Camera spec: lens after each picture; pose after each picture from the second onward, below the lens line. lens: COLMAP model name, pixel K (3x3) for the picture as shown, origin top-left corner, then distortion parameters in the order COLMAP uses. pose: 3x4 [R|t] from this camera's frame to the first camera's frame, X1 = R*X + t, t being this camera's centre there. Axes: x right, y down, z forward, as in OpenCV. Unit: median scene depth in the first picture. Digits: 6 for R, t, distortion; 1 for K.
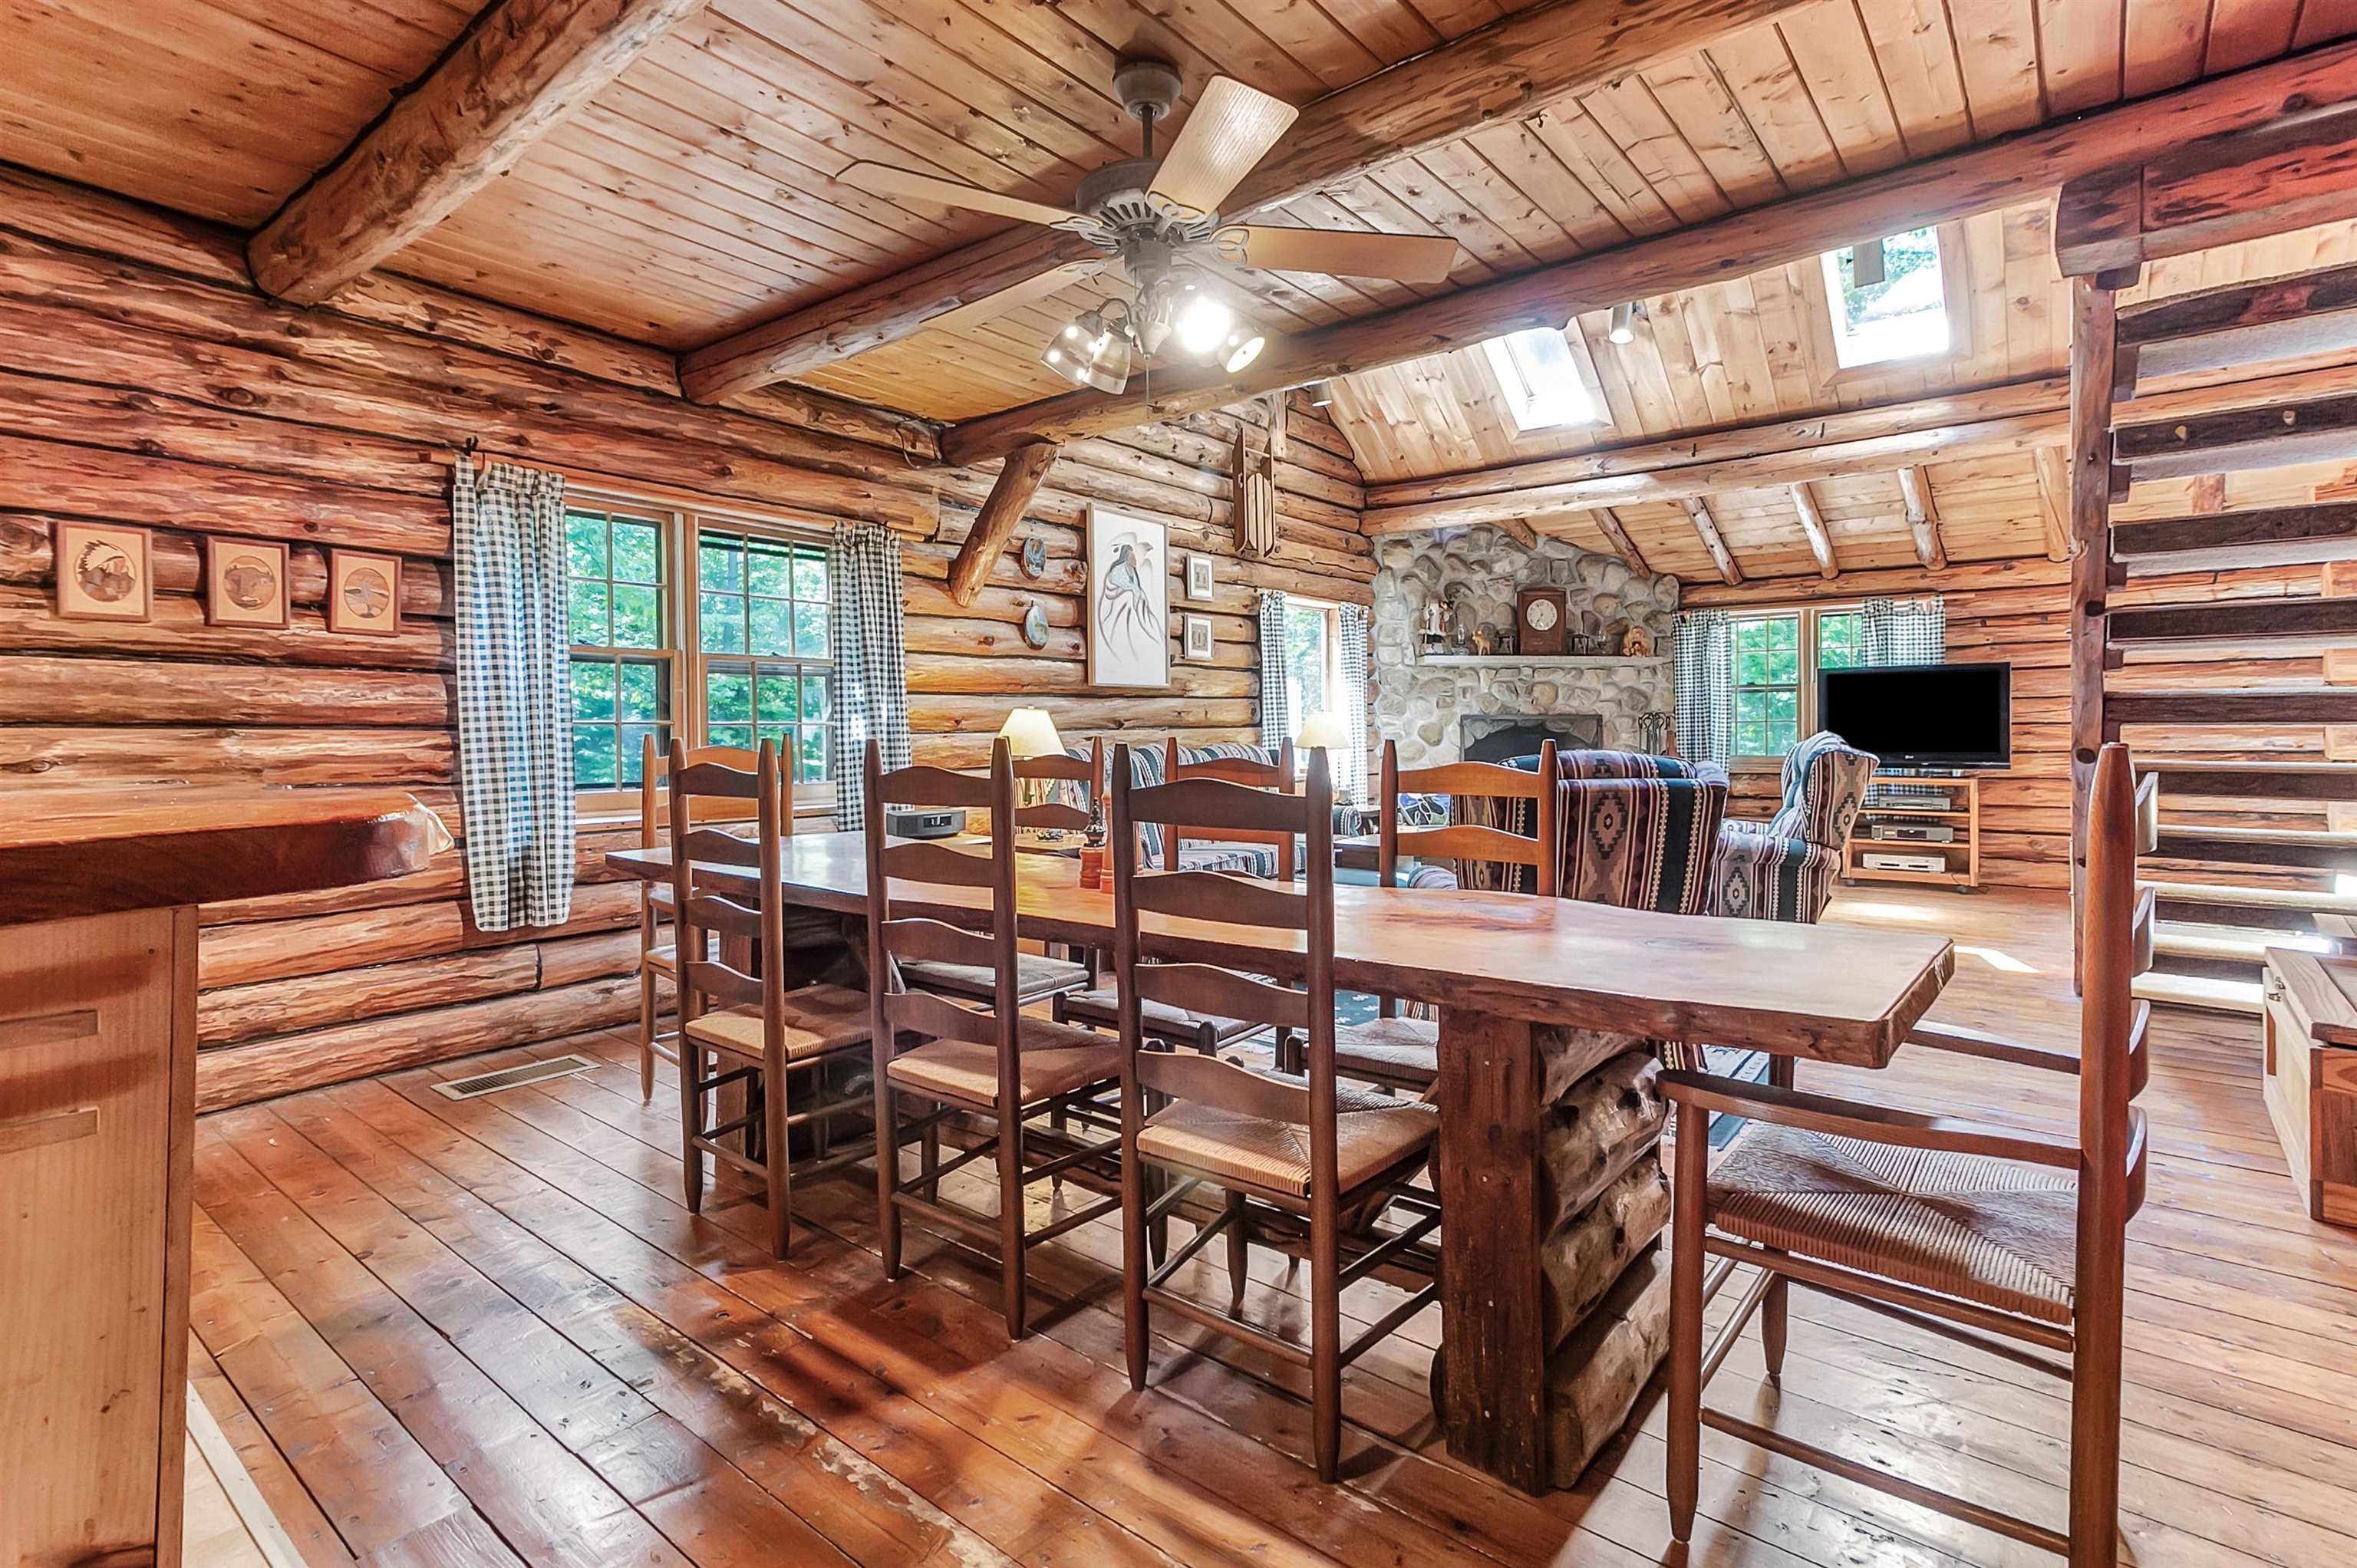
lens RADIAL K [[1096.6, 0, 1202.2], [0, 1096.6, 736.9], [0, 0, 1]] dist [0.023315, 0.002643]
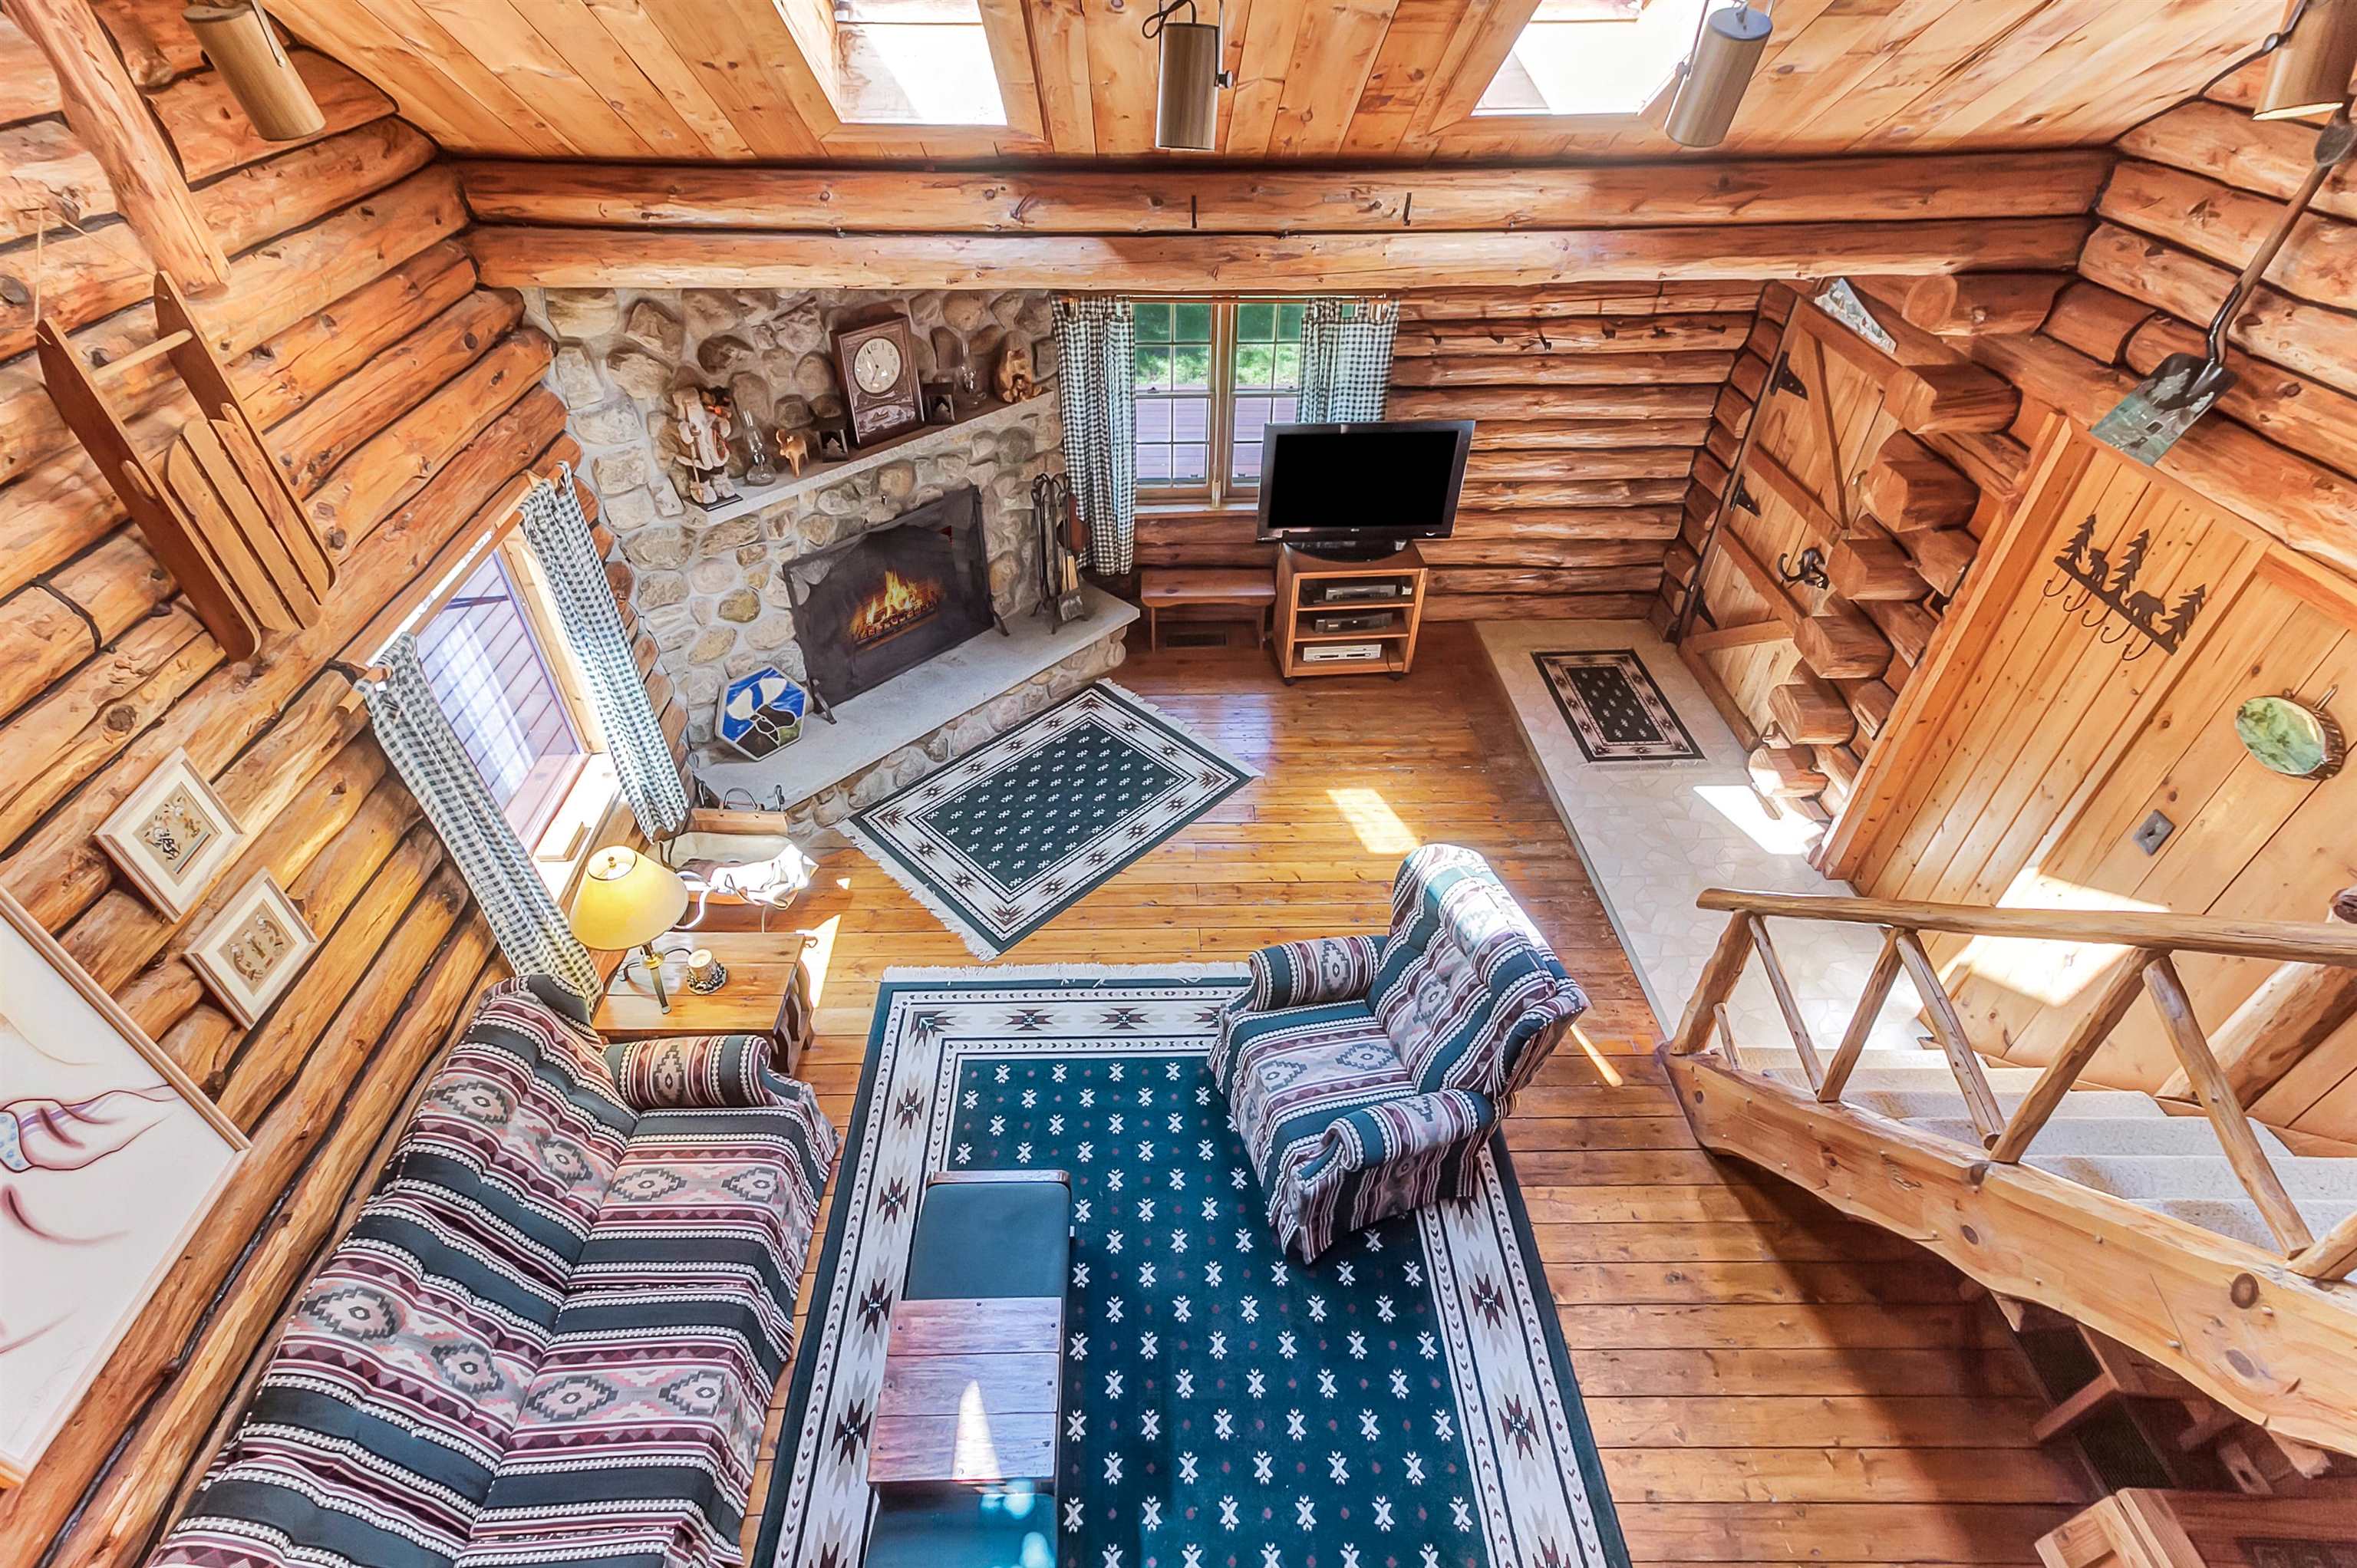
lens RADIAL K [[1096.6, 0, 1158.9], [0, 1096.6, 732.5], [0, 0, 1]] dist [0.023315, 0.002643]
pose [[0.774683, -0.388549, 0.498895, 0.062824], [-0.000499, 0.788578, 0.614935, -0.319868], [-0.632350, -0.476629, 0.610704, 0.474372]]
